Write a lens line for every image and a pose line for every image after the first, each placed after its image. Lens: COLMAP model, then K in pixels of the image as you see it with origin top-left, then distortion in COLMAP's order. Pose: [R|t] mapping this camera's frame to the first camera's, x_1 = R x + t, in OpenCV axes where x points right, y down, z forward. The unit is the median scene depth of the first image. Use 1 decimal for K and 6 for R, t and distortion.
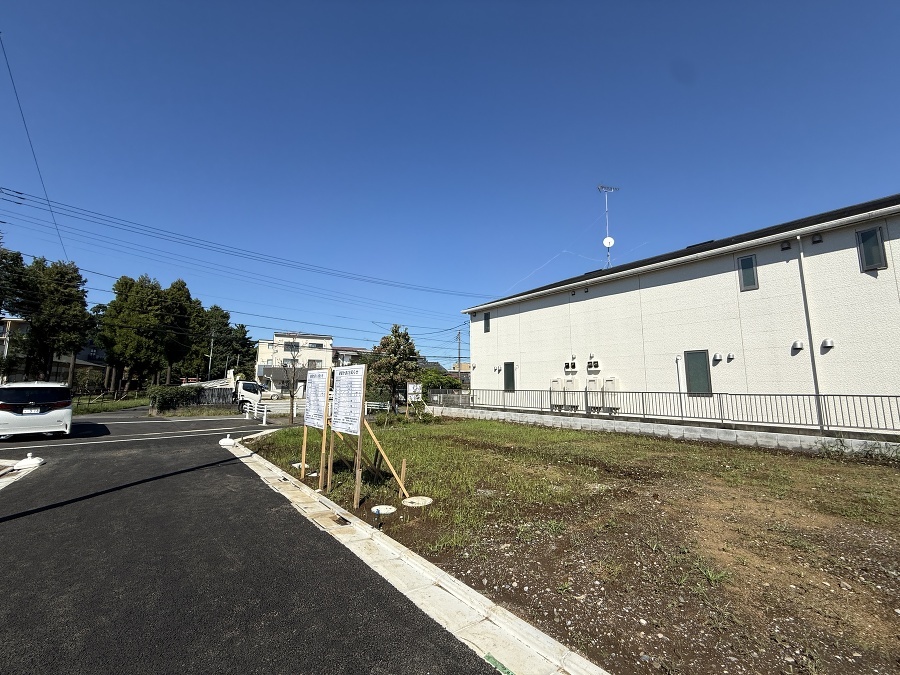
lens RADIAL K [[358.9, 0, 448.4], [0, 358.9, 336.0], [0, 0, 1]] dist [0.000309, 0.000010]
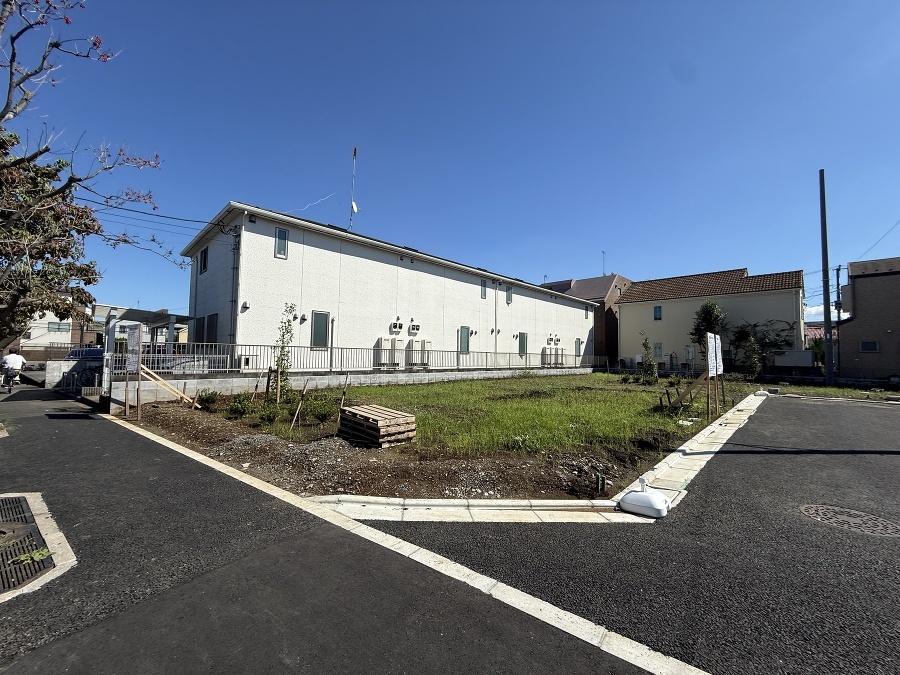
lens RADIAL K [[358.9, 0, 447.9], [0, 358.9, 335.3], [0, 0, 1]] dist [0.000309, 0.000010]
pose [[-0.113860, 0.049219, 0.992277, -0.593482], [-0.156008, 0.985495, -0.066784, 0.129789], [-0.981171, -0.162407, -0.104530, 0.794429]]
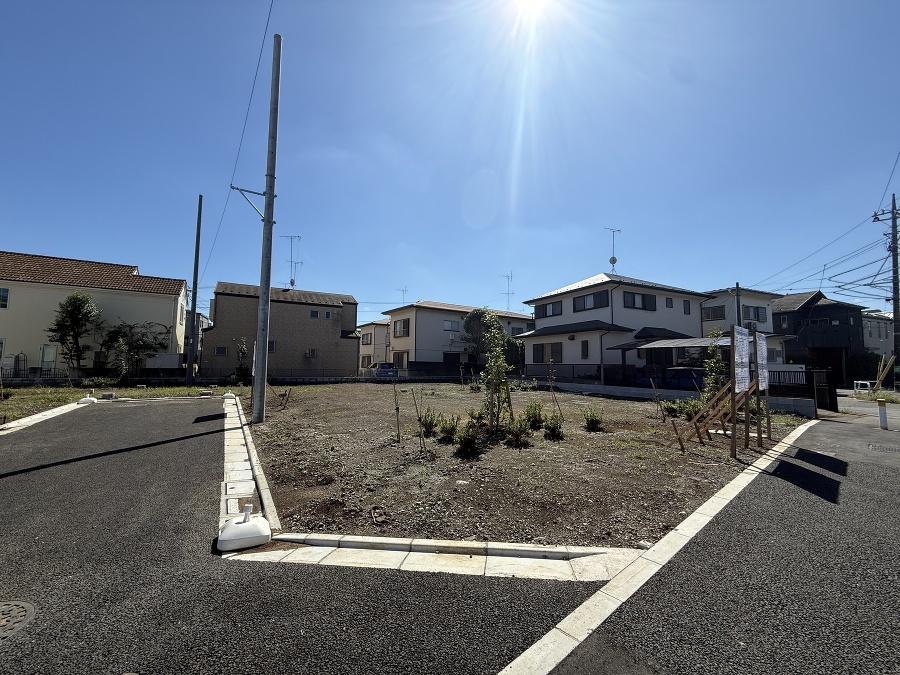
lens RADIAL K [[358.9, 0, 448.0], [0, 358.9, 337.8], [0, 0, 1]] dist [0.000309, 0.000010]
pose [[-0.992866, -0.004190, 0.119166, -0.664698], [-0.029518, 0.976913, -0.211590, 0.104925], [-0.115528, -0.213598, -0.970067, 0.648574]]
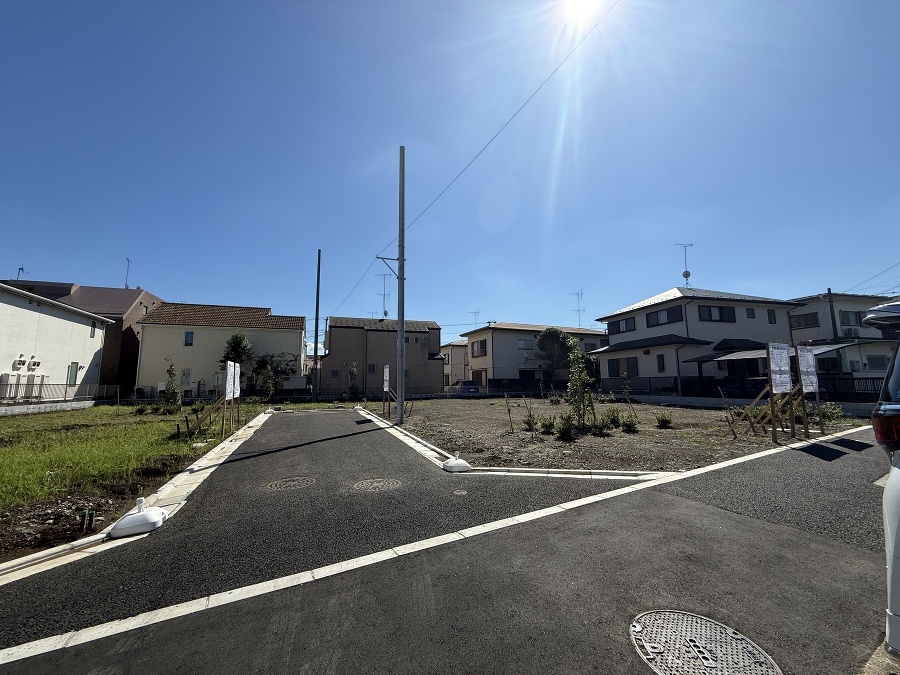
lens RADIAL K [[358.9, 0, 448.2], [0, 358.9, 336.9], [0, 0, 1]] dist [0.000309, 0.000010]
pose [[-0.954028, 0.046510, 0.296085, -0.643036], [-0.032936, 0.965634, -0.257809, 0.134772], [-0.297901, -0.255709, -0.919711, 0.818448]]
